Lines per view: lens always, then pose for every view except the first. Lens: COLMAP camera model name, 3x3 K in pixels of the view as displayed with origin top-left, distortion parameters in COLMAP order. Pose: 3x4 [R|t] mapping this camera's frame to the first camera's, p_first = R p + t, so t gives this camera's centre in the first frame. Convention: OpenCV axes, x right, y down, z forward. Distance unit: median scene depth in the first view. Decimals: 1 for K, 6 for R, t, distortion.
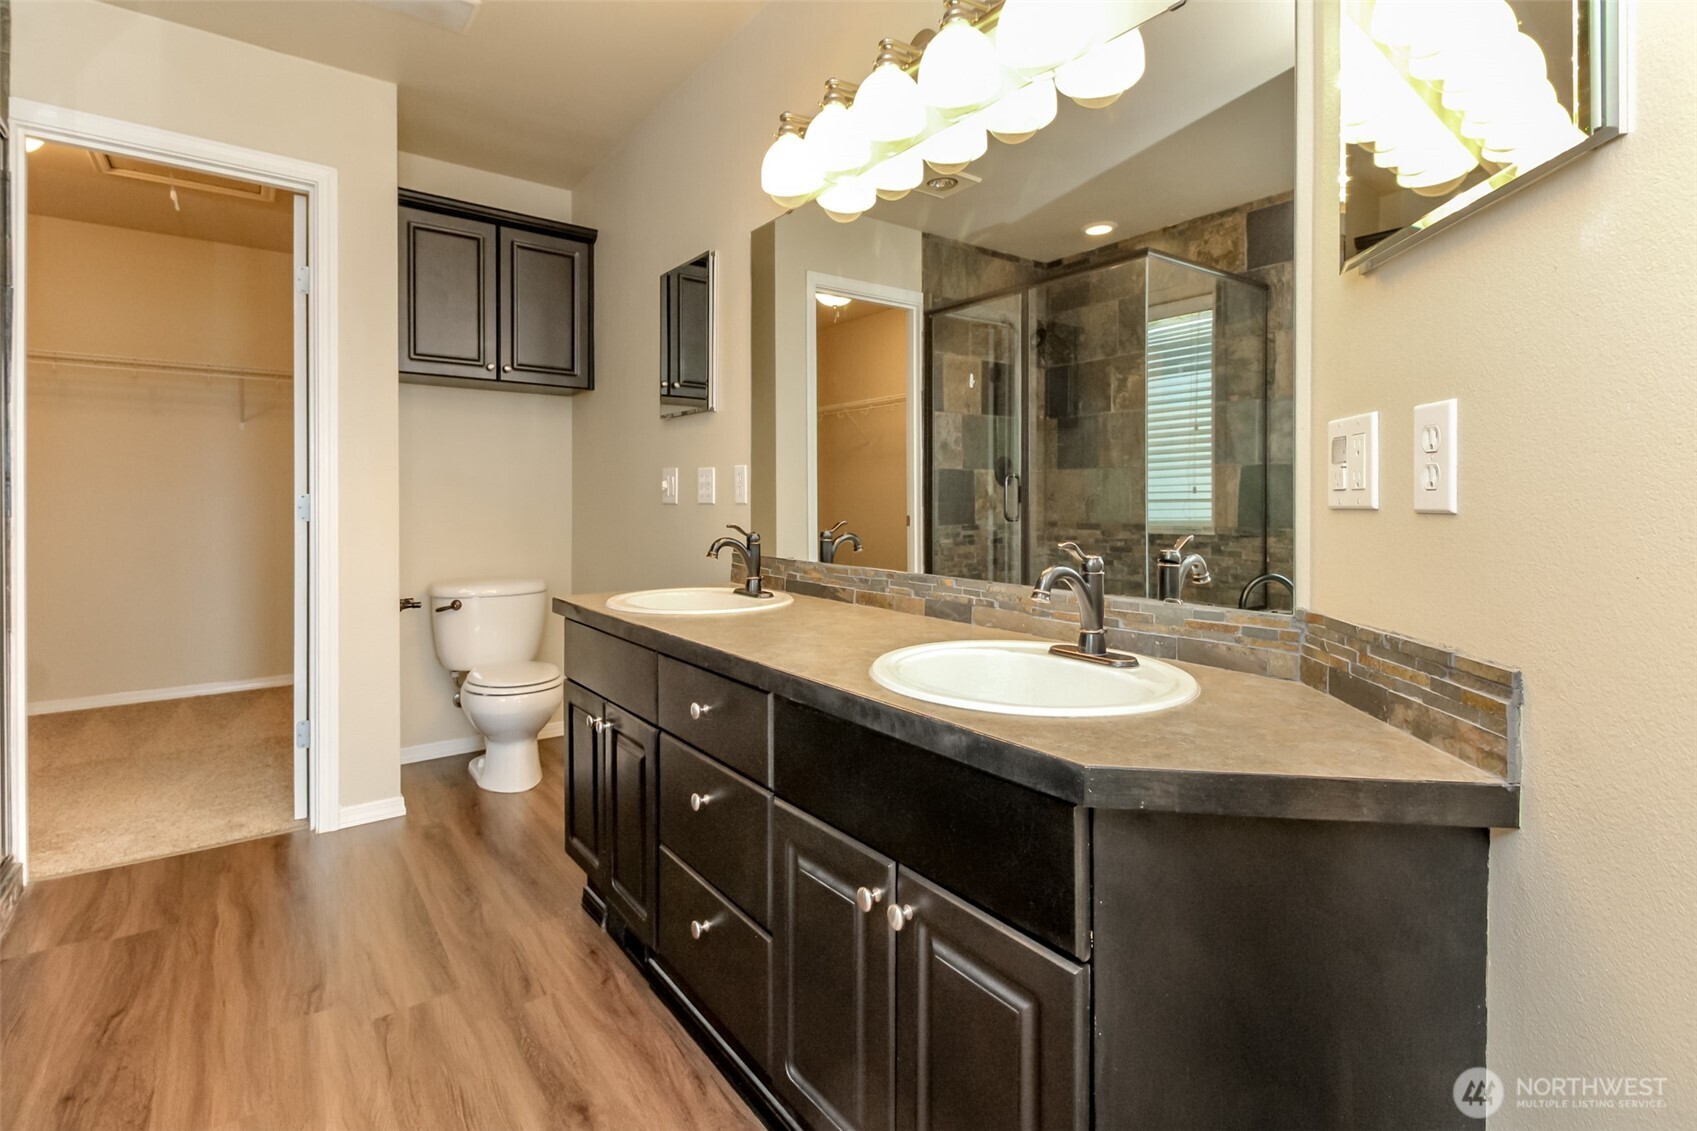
lens RADIAL K [[795.6, 0, 839.2], [0, 795.6, 527.4], [0, 0, 1]] dist [0.000759, -0.000558]
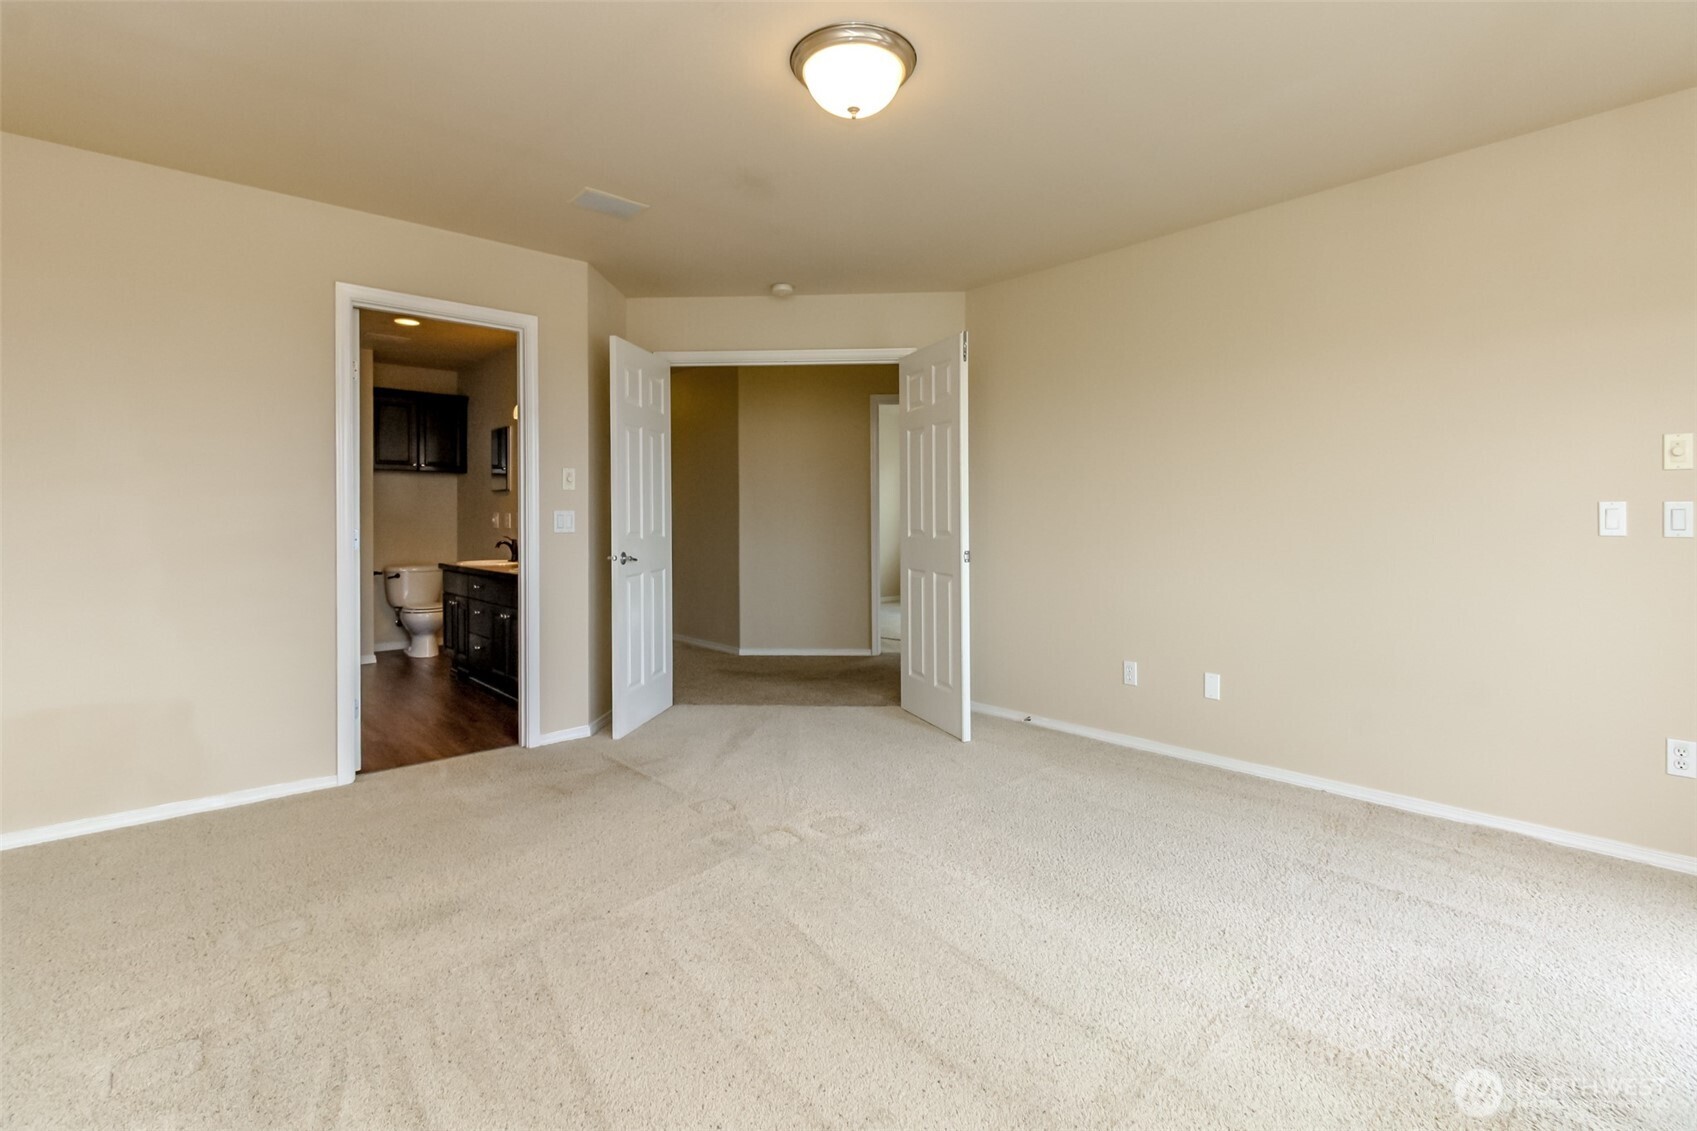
lens RADIAL K [[795.6, 0, 839.2], [0, 795.6, 527.4], [0, 0, 1]] dist [0.000759, -0.000558]
pose [[0.996590, -0.011162, 0.081750, 0.548377], [0.013081, 0.999650, -0.022980, 0.031449], [-0.081465, 0.023971, 0.996388, -1.276845]]
